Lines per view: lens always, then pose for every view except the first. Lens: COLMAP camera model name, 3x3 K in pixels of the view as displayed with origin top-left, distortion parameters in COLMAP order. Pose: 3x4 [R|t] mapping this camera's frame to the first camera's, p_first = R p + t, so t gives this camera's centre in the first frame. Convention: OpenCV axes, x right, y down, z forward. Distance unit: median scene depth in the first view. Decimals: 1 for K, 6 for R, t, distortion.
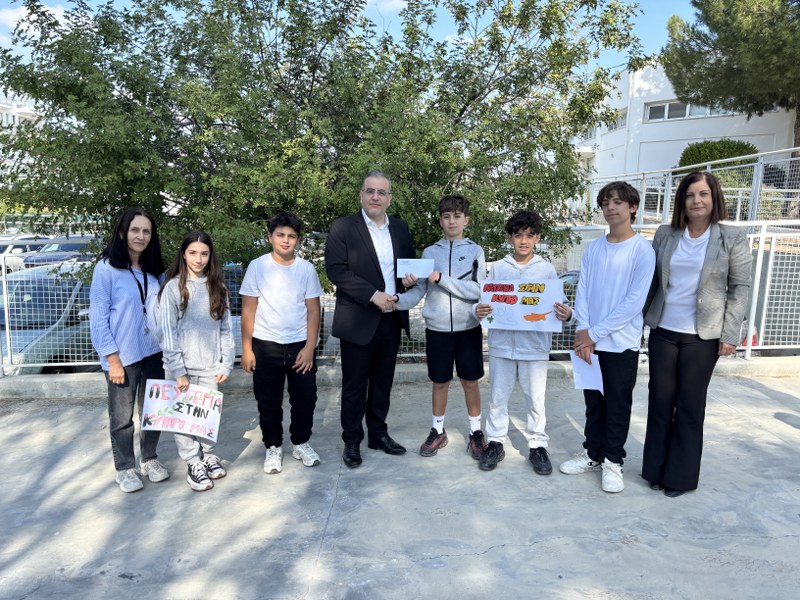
lens RADIAL K [[613.9, 0, 392.5], [0, 613.9, 299.3], [0, 0, 1]] dist [0.021038, -0.024462]
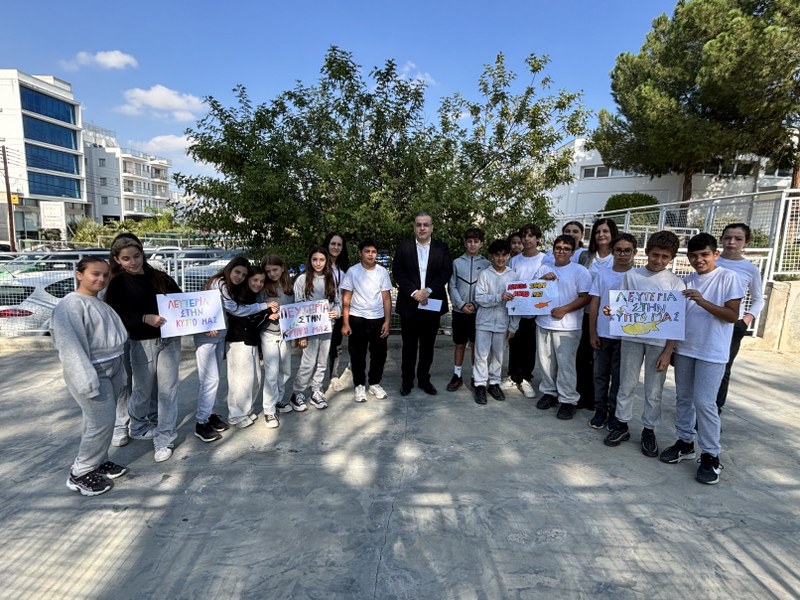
lens RADIAL K [[416.3, 0, 396.2], [0, 416.3, 299.7], [0, 0, 1]] dist [-0.005055, 0.000724]
pose [[0.999677, 0.021676, -0.013263, -0.078714], [-0.021524, 0.999702, 0.011487, 0.007040], [0.013508, -0.011198, 0.999846, -0.072061]]
